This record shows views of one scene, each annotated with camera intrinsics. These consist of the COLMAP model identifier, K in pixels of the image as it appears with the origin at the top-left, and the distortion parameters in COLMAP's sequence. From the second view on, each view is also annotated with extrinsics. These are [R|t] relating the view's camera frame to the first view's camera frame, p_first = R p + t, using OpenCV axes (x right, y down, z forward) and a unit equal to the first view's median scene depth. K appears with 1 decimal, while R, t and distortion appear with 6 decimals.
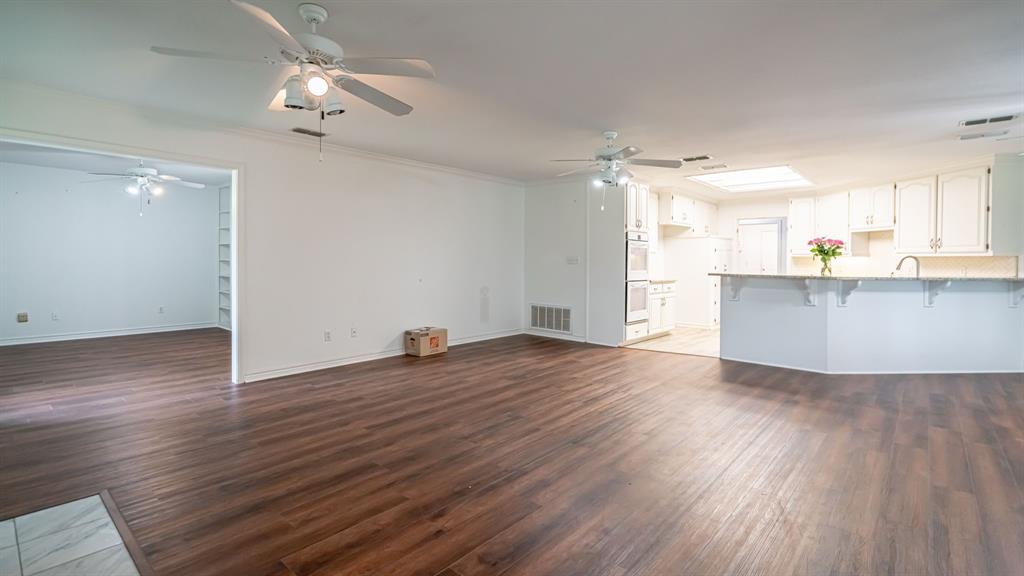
lens RADIAL K [[471.3, 0, 512.0], [0, 471.3, 288.0], [0, 0, 1]] dist [-0.002551, 0.000014]
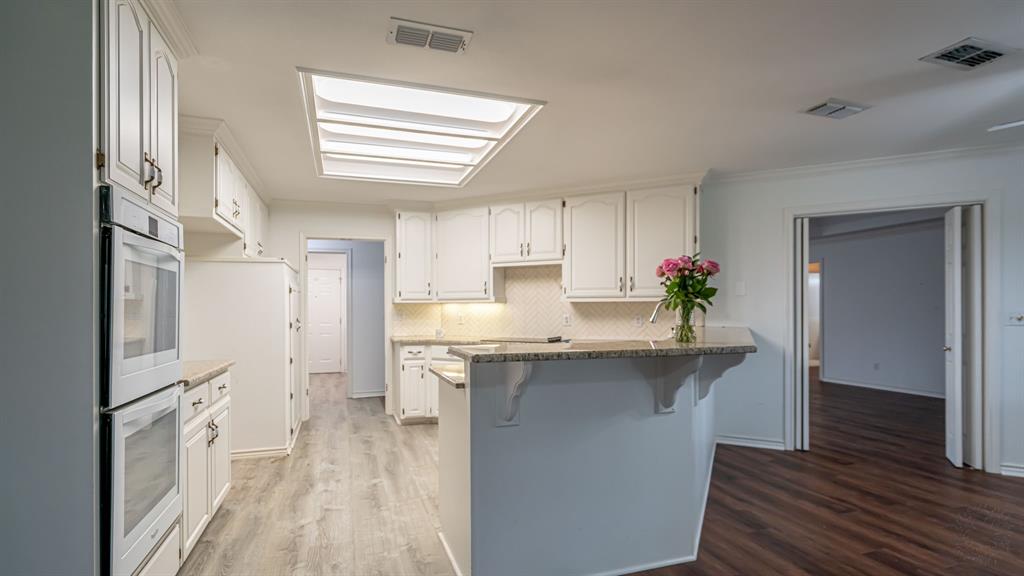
lens RADIAL K [[484.7, 0, 508.9], [0, 484.7, 312.9], [0, 0, 1]] dist [-0.000834, -0.000102]
pose [[0.498955, -0.019524, 0.866408, 0.140111], [0.061062, 0.998053, -0.012675, -0.047487], [-0.864474, 0.059229, 0.499176, 0.722284]]
